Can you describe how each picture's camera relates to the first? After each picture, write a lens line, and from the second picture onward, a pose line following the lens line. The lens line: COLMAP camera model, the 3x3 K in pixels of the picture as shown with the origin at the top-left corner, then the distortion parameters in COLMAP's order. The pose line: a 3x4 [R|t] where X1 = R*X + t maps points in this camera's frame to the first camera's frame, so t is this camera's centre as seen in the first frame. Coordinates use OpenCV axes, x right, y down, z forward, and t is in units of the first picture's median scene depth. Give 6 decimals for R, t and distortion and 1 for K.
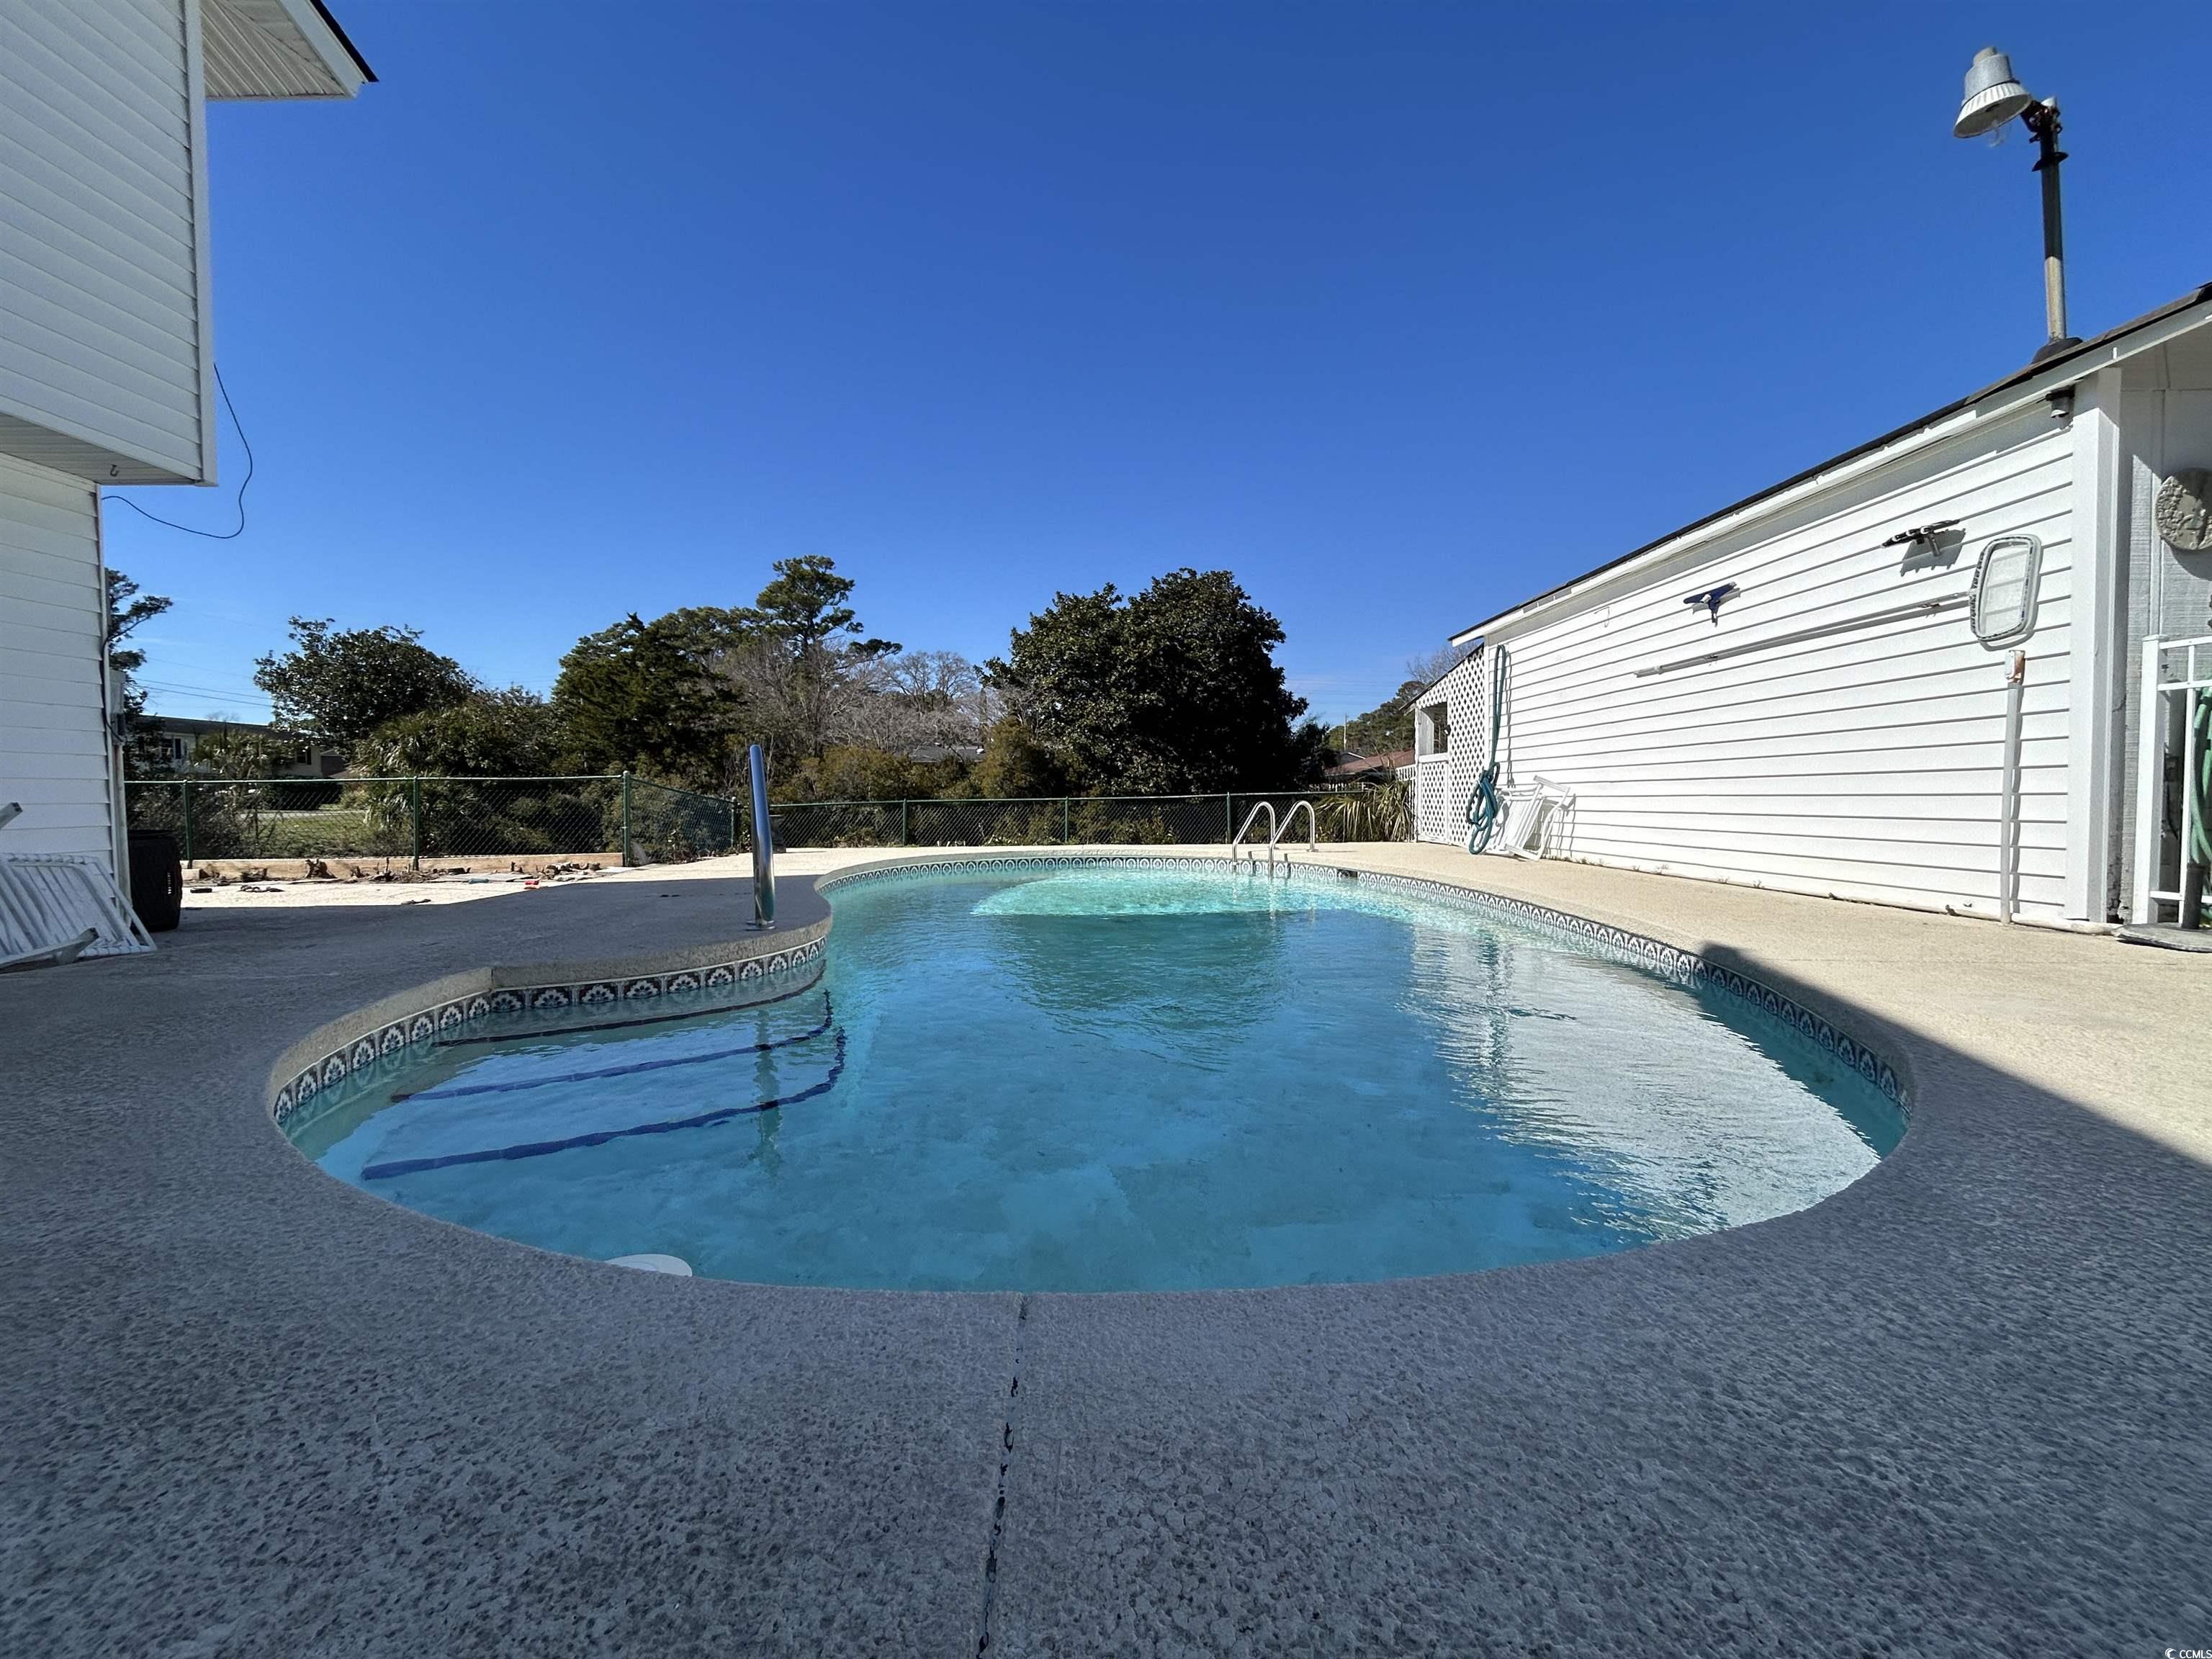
lens RADIAL K [[893.5, 0, 1104.3], [0, 893.5, 825.6], [0, 0, 1]] dist [-0.000534, 0.000099]
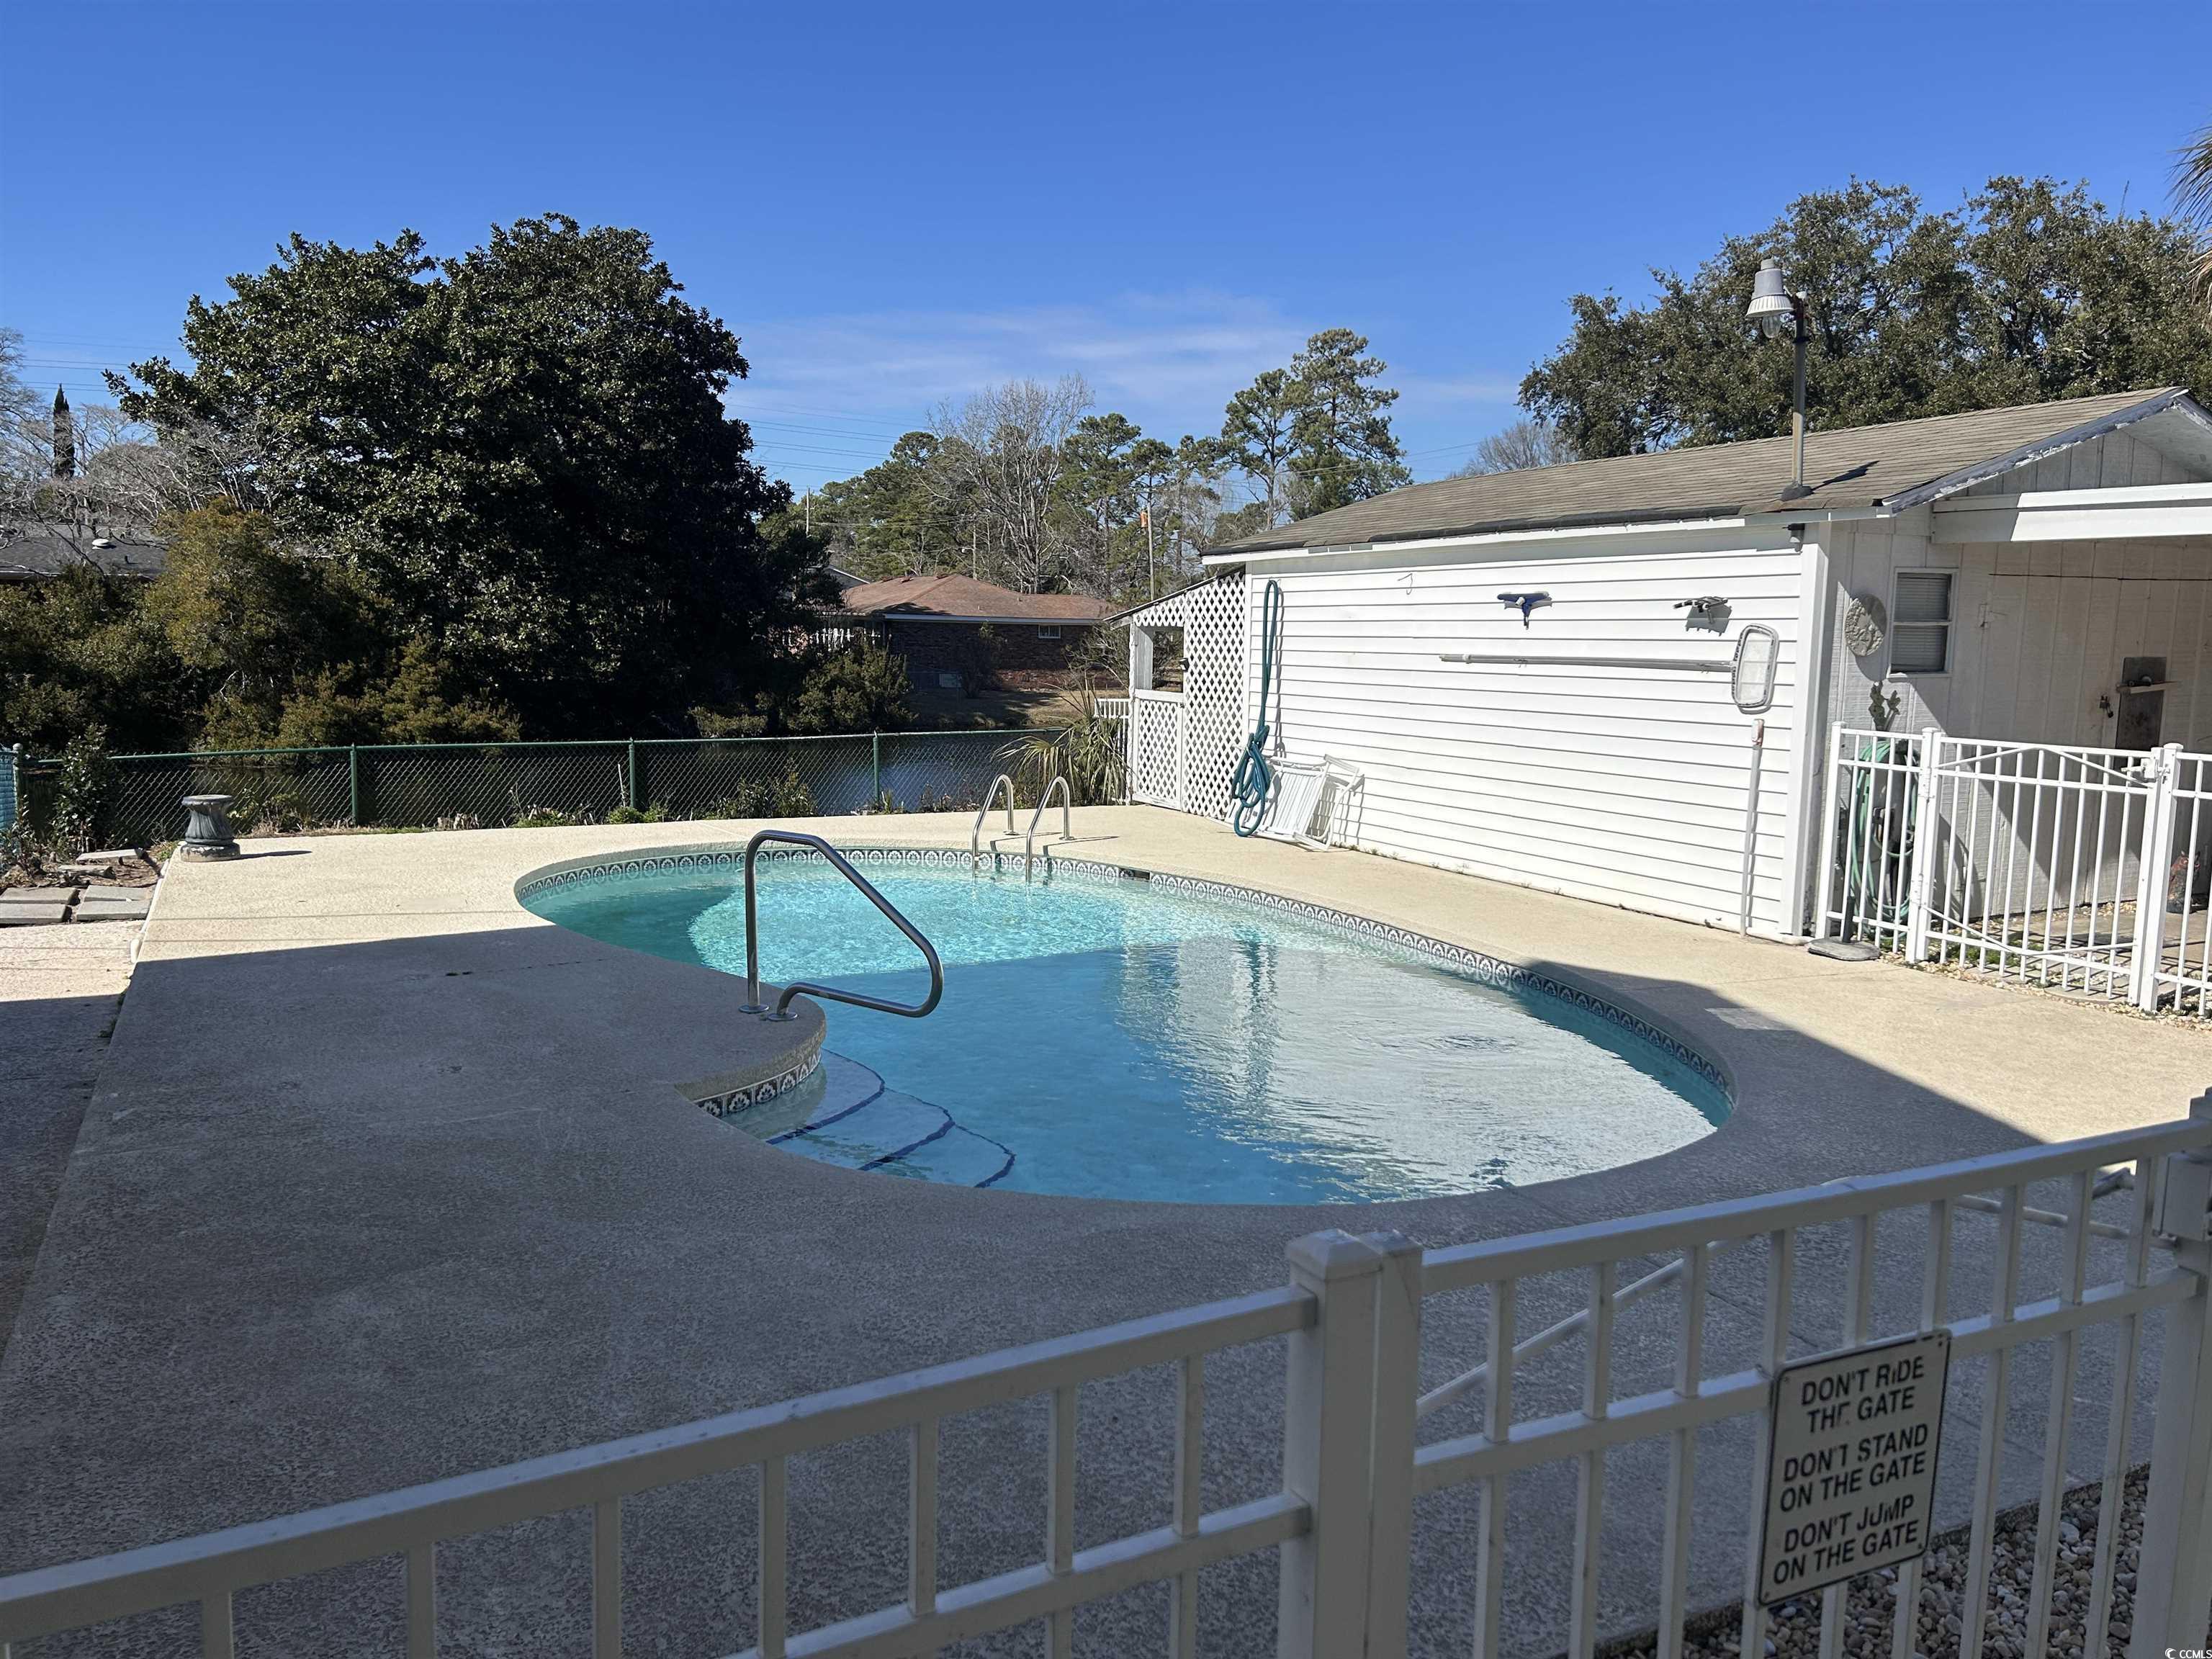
lens RADIAL K [[1656.4, 0, 1094.1], [0, 1656.4, 840.9], [0, 0, 1]] dist [0.054706, -0.059550]
pose [[0.901511, -0.032319, 0.431548, -0.075724], [-0.009530, 0.995483, 0.094461, -0.021827], [-0.432651, -0.089271, 0.897131, -0.064410]]
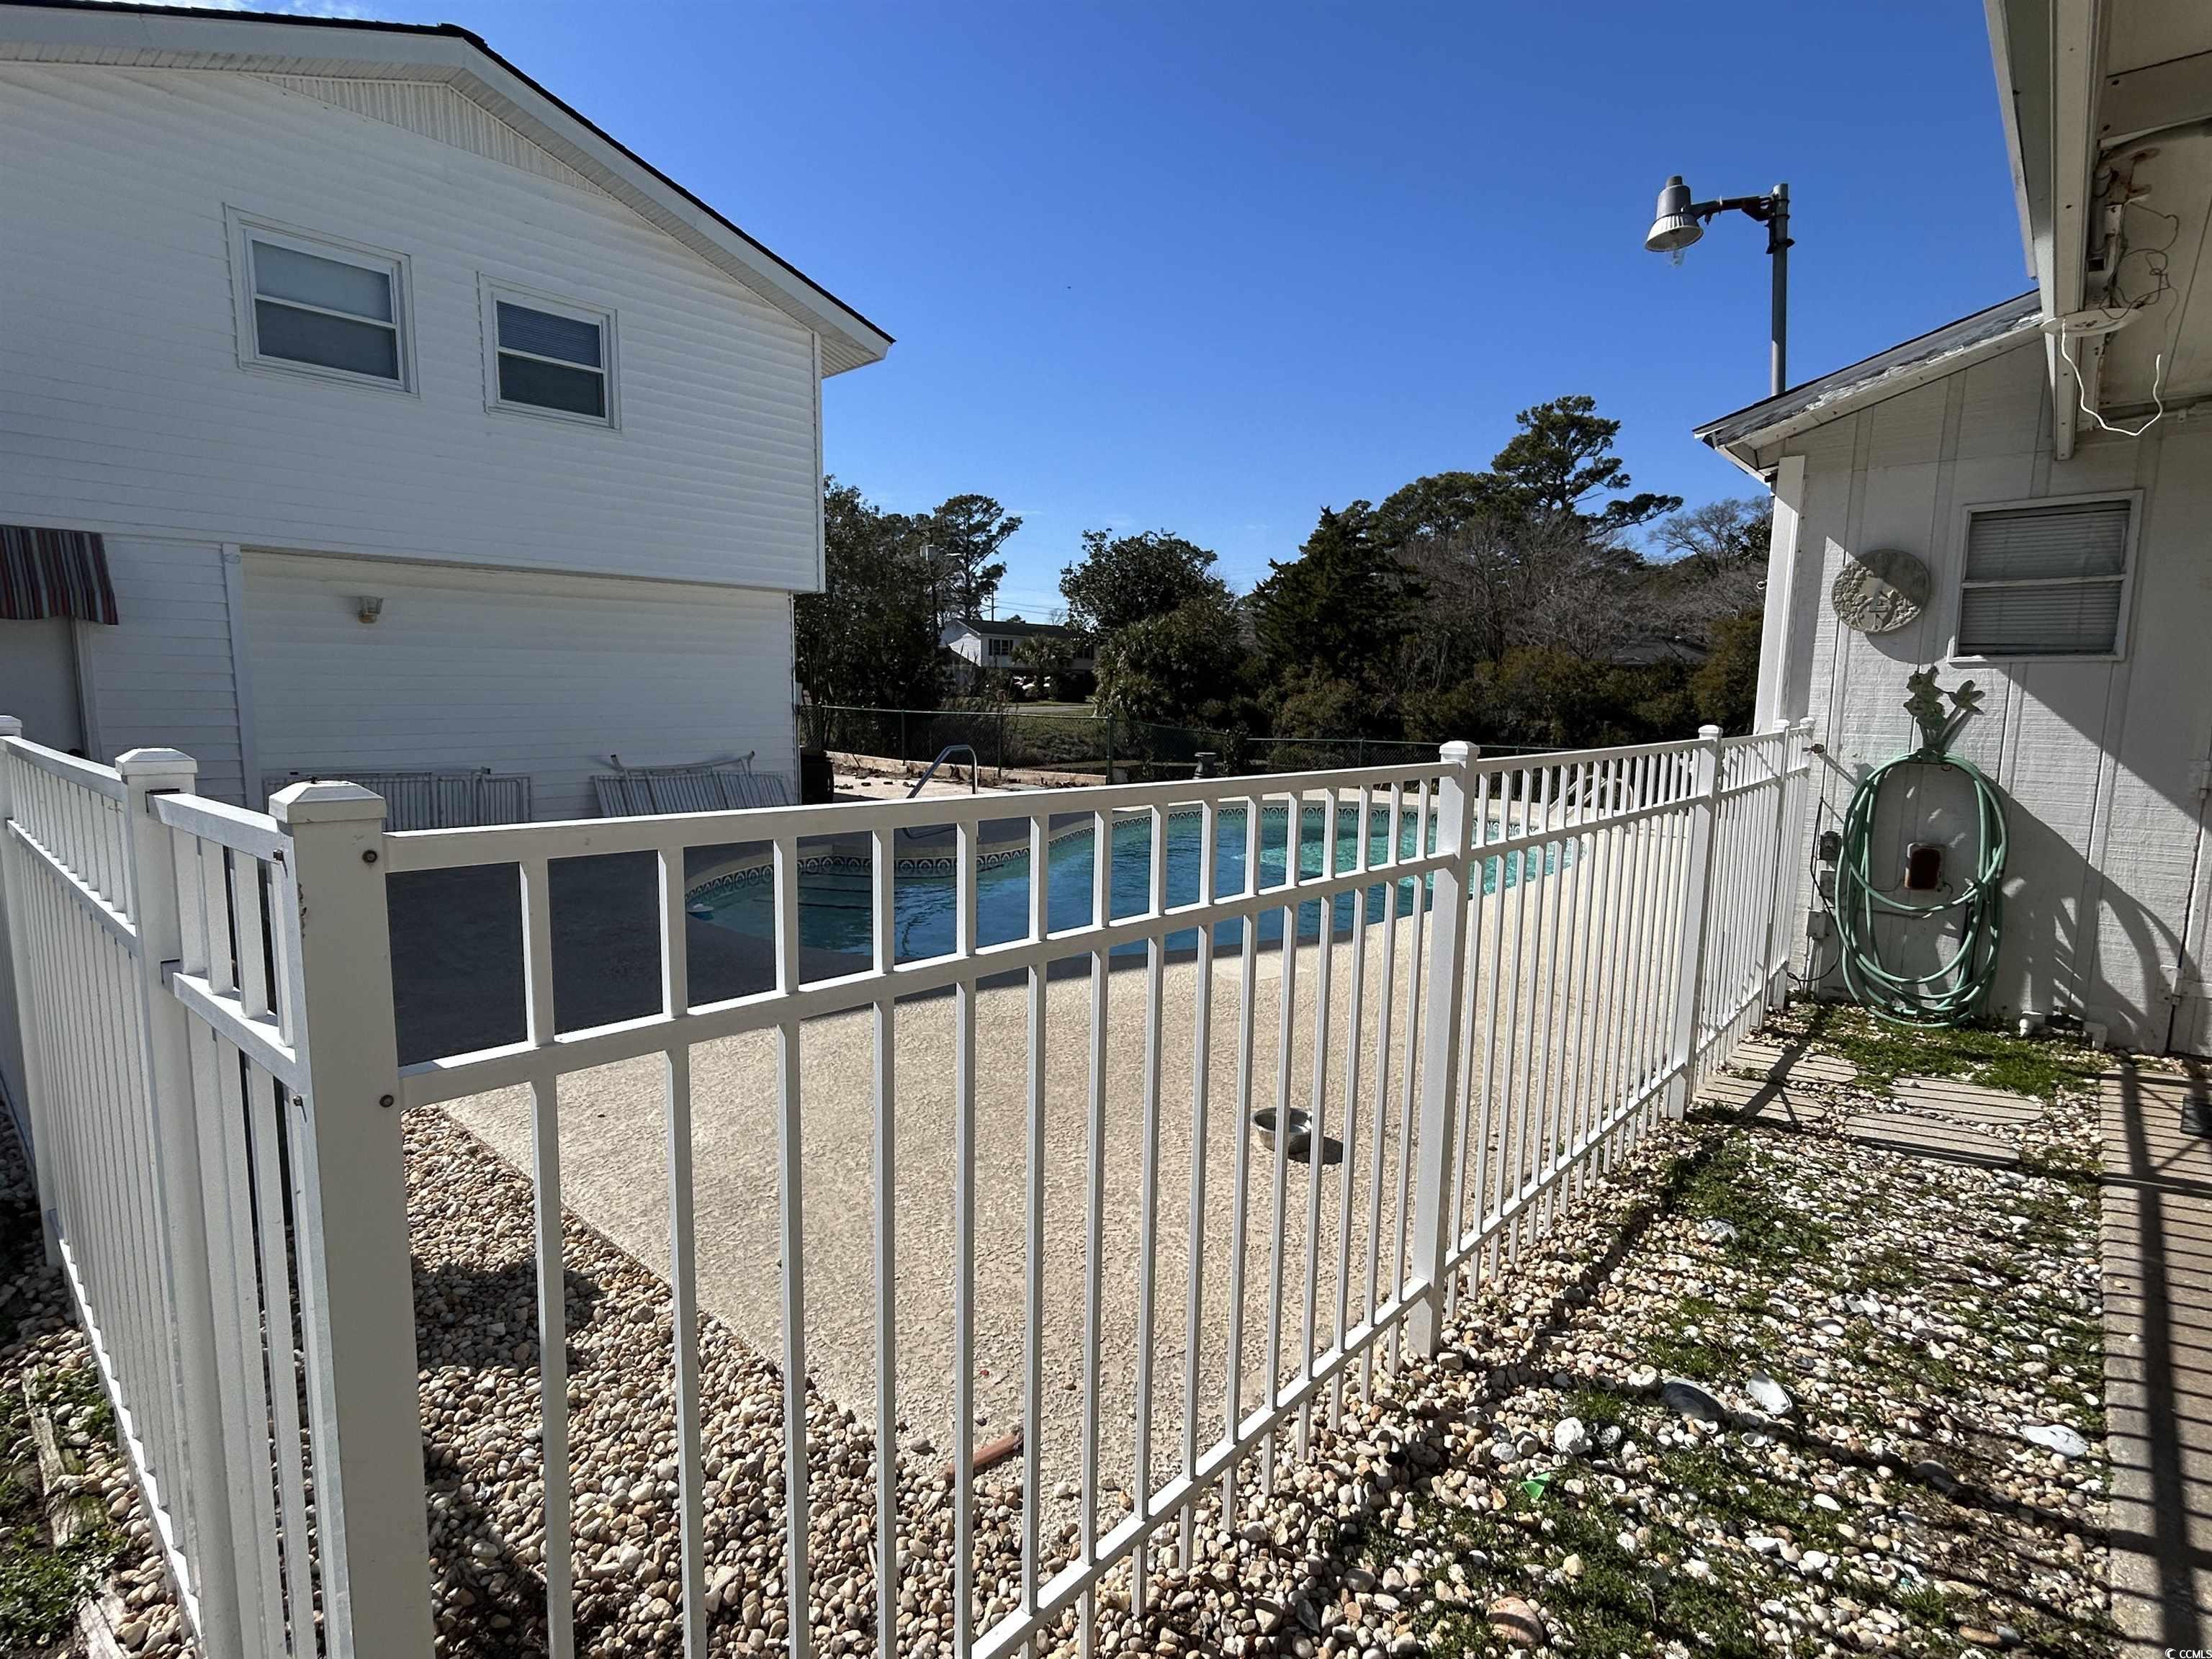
lens RADIAL K [[1086.0, 0, 1097.8], [0, 1086.0, 823.7], [0, 0, 1]] dist [-0.009186, 0.005546]
pose [[0.731927, 0.104780, -0.673278, 0.120087], [-0.042387, 0.993194, 0.108488, -0.016157], [0.680063, -0.050867, 0.731387, -0.040639]]
